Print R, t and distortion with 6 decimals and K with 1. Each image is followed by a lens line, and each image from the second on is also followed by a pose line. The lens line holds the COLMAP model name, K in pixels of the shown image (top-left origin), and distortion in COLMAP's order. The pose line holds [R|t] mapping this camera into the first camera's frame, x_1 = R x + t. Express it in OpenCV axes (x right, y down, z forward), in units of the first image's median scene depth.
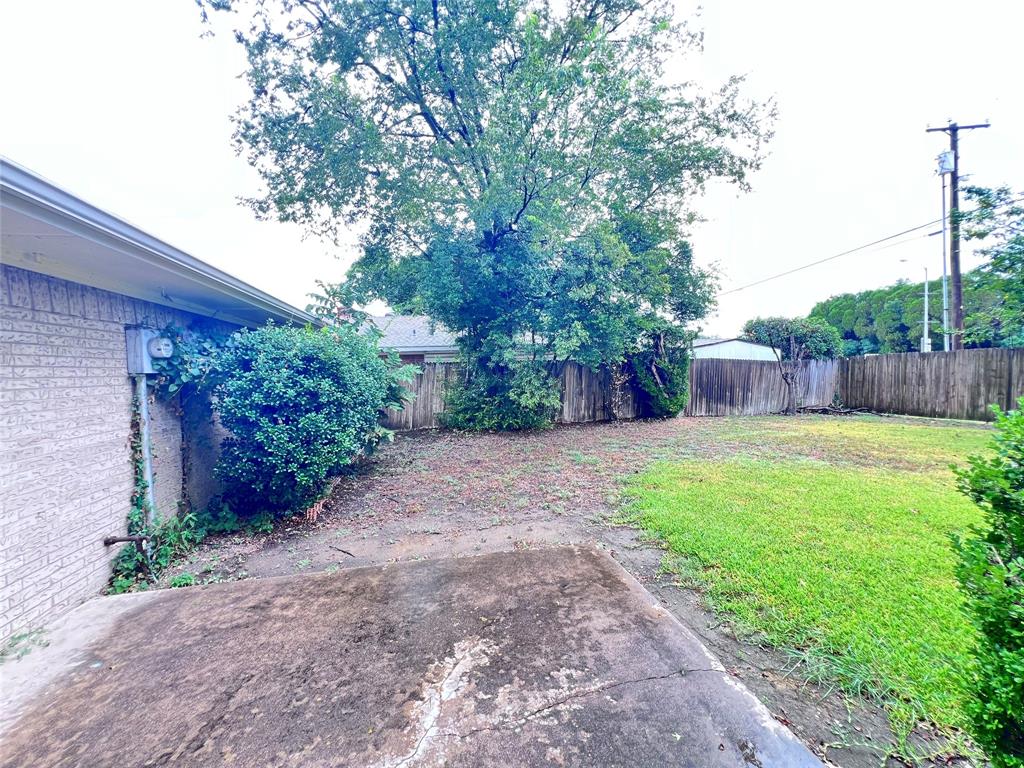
lens RADIAL K [[411.3, 0, 510.3], [0, 411.3, 383.5], [0, 0, 1]] dist [-0.003082, 0.000625]
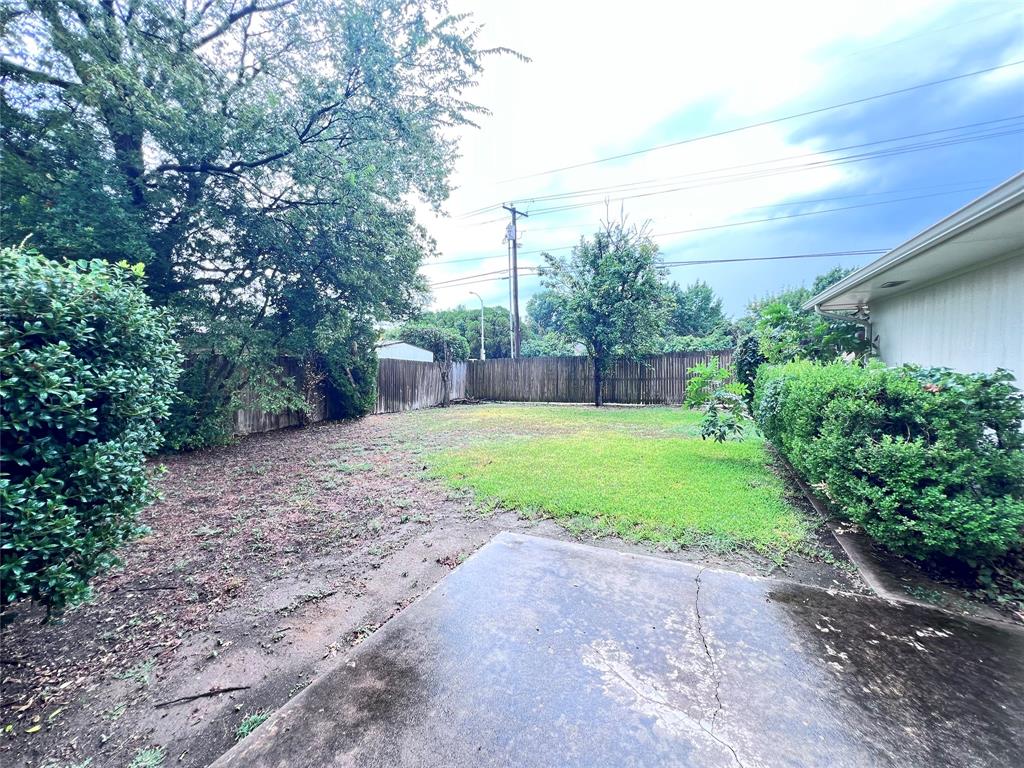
lens RADIAL K [[411.3, 0, 514.7], [0, 411.3, 383.8], [0, 0, 1]] dist [-0.003082, 0.000625]
pose [[0.610236, -0.020885, 0.791944, -0.365069], [0.024111, 0.999679, 0.007785, 0.010062], [-0.791853, 0.014343, 0.610544, 0.229885]]
